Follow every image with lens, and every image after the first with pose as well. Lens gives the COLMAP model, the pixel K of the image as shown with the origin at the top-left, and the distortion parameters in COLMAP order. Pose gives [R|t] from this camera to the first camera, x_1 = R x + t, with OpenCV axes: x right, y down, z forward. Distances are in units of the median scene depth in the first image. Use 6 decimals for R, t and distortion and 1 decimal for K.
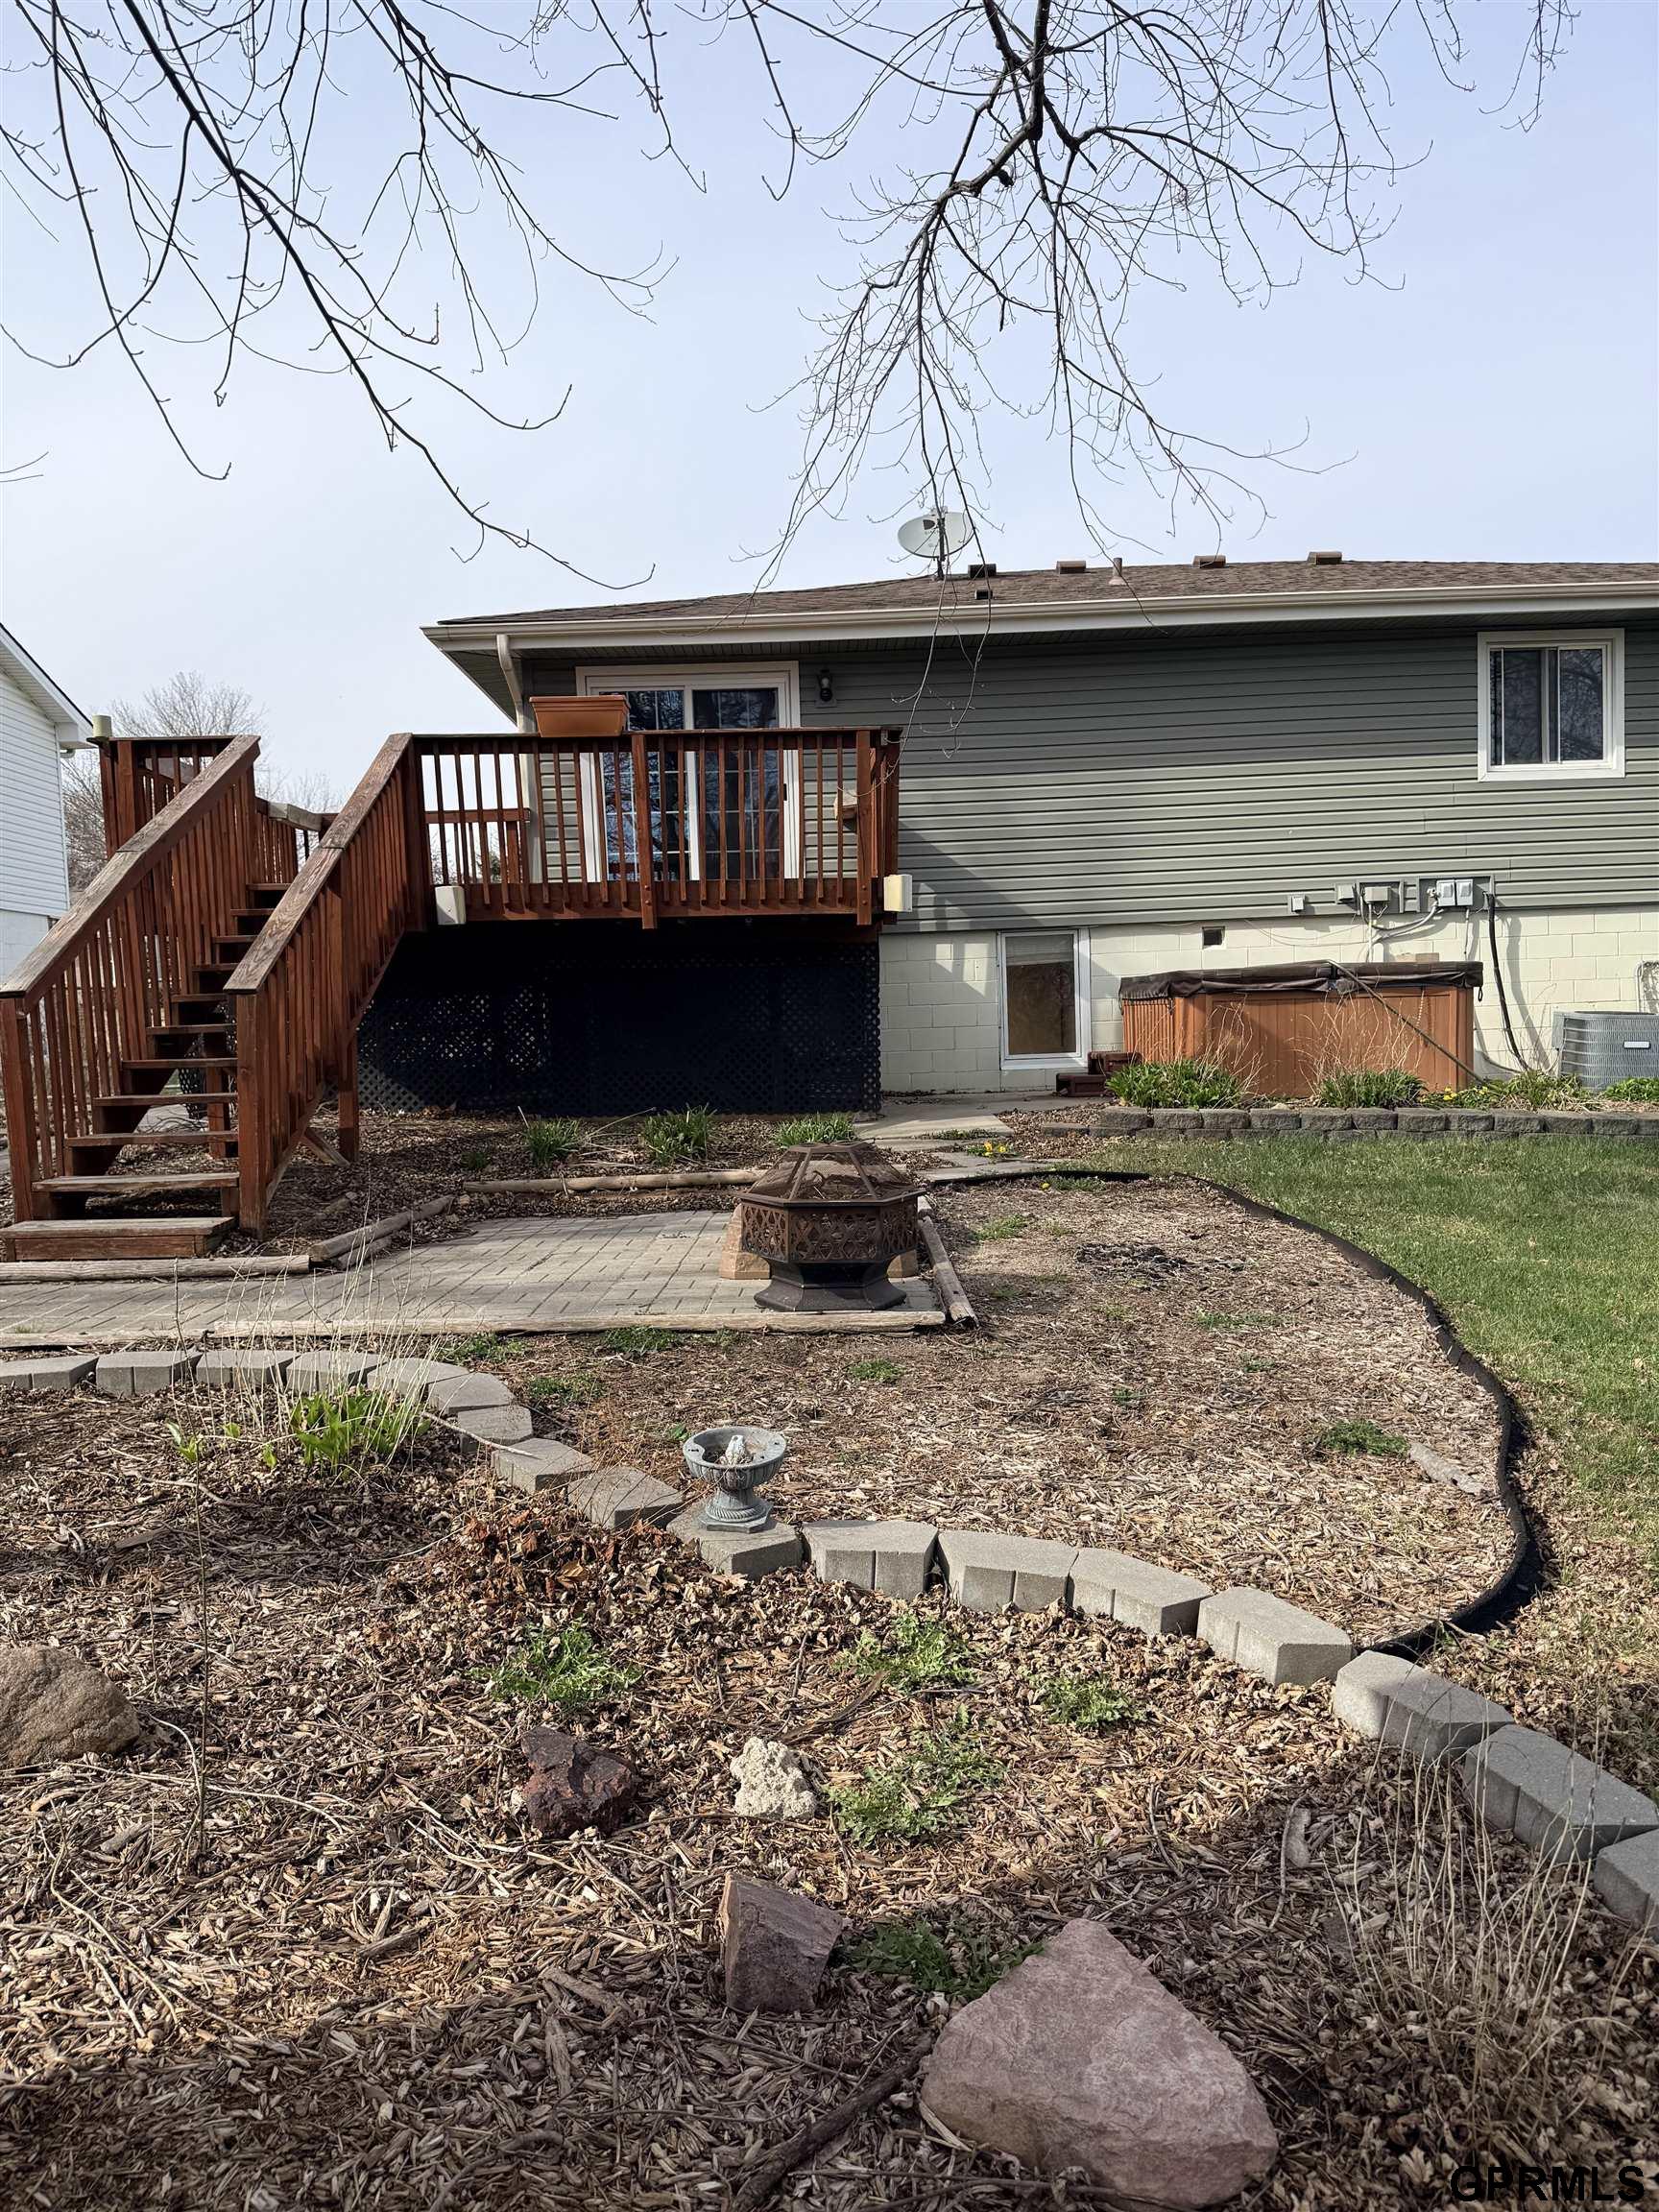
lens RADIAL K [[1517.6, 0, 829.5], [0, 1517.6, 1106.0], [0, 0, 1]] dist [0.130038, -0.278987]
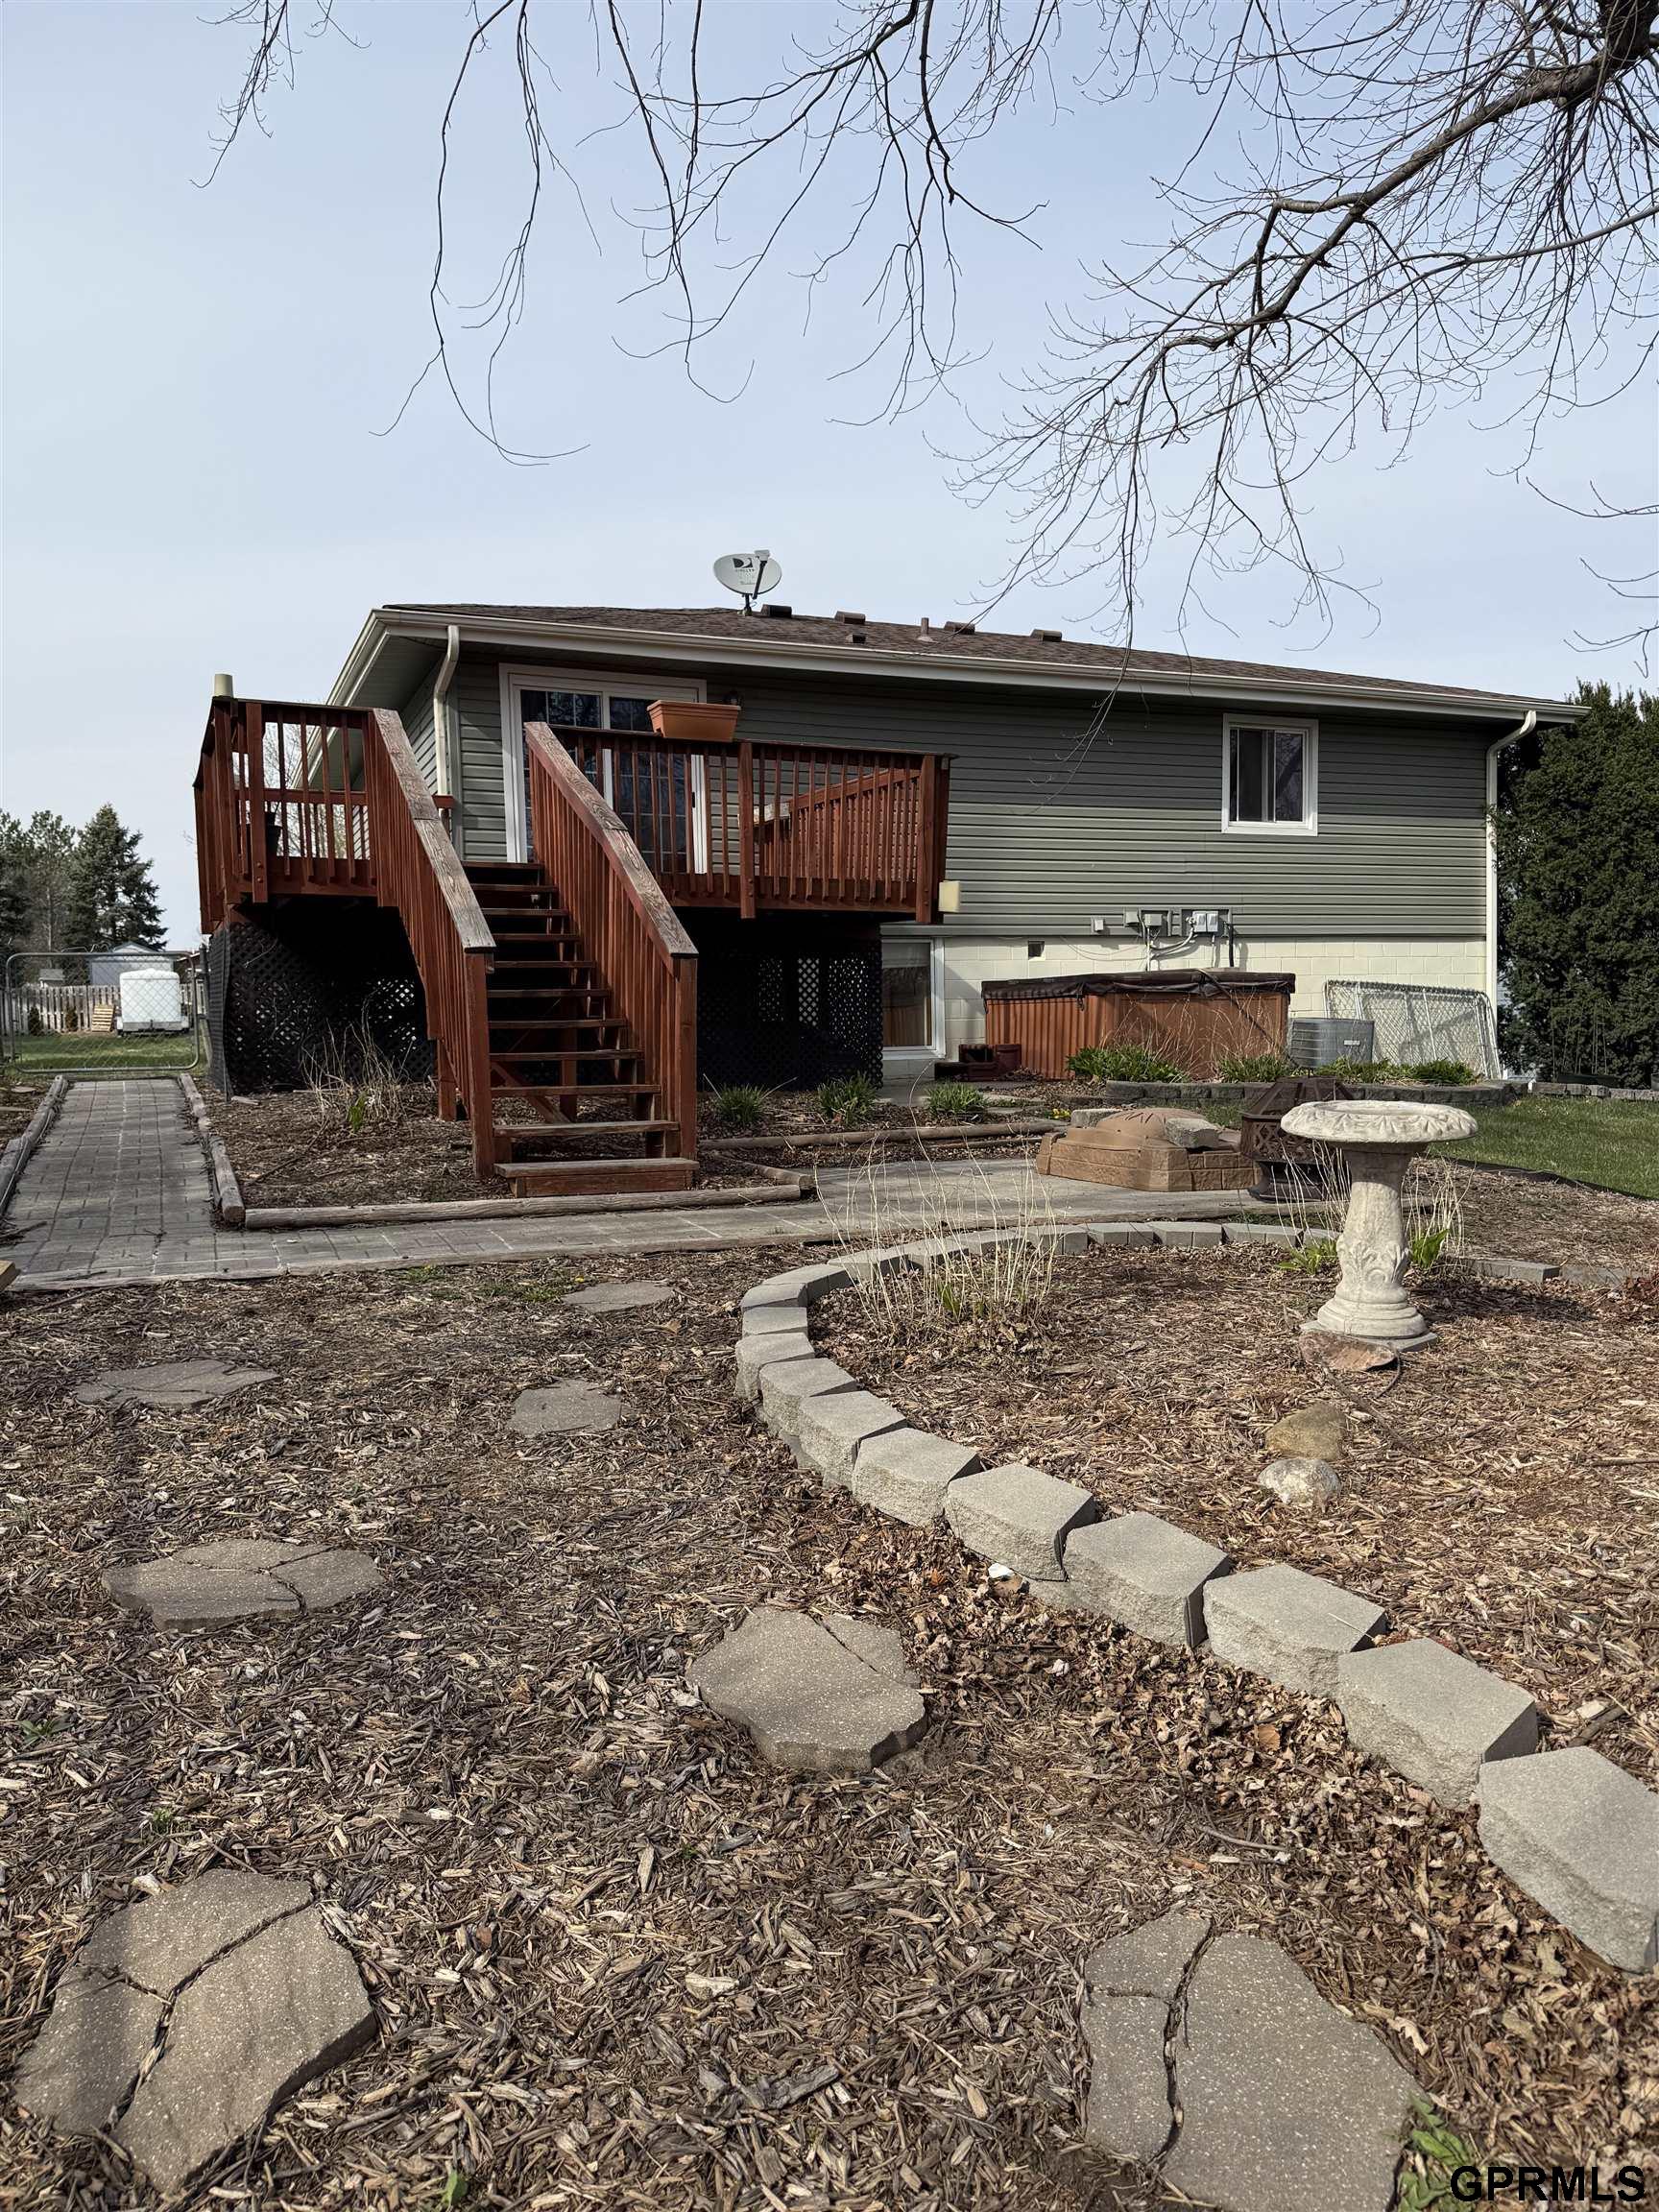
lens RADIAL K [[1517.6, 0, 829.5], [0, 1517.6, 1106.0], [0, 0, 1]] dist [0.130038, -0.278987]
pose [[0.925229, -0.002088, 0.379403, -0.347076], [0.007815, 0.999878, -0.013556, 0.025353], [-0.379328, 0.015508, 0.925132, -0.028677]]
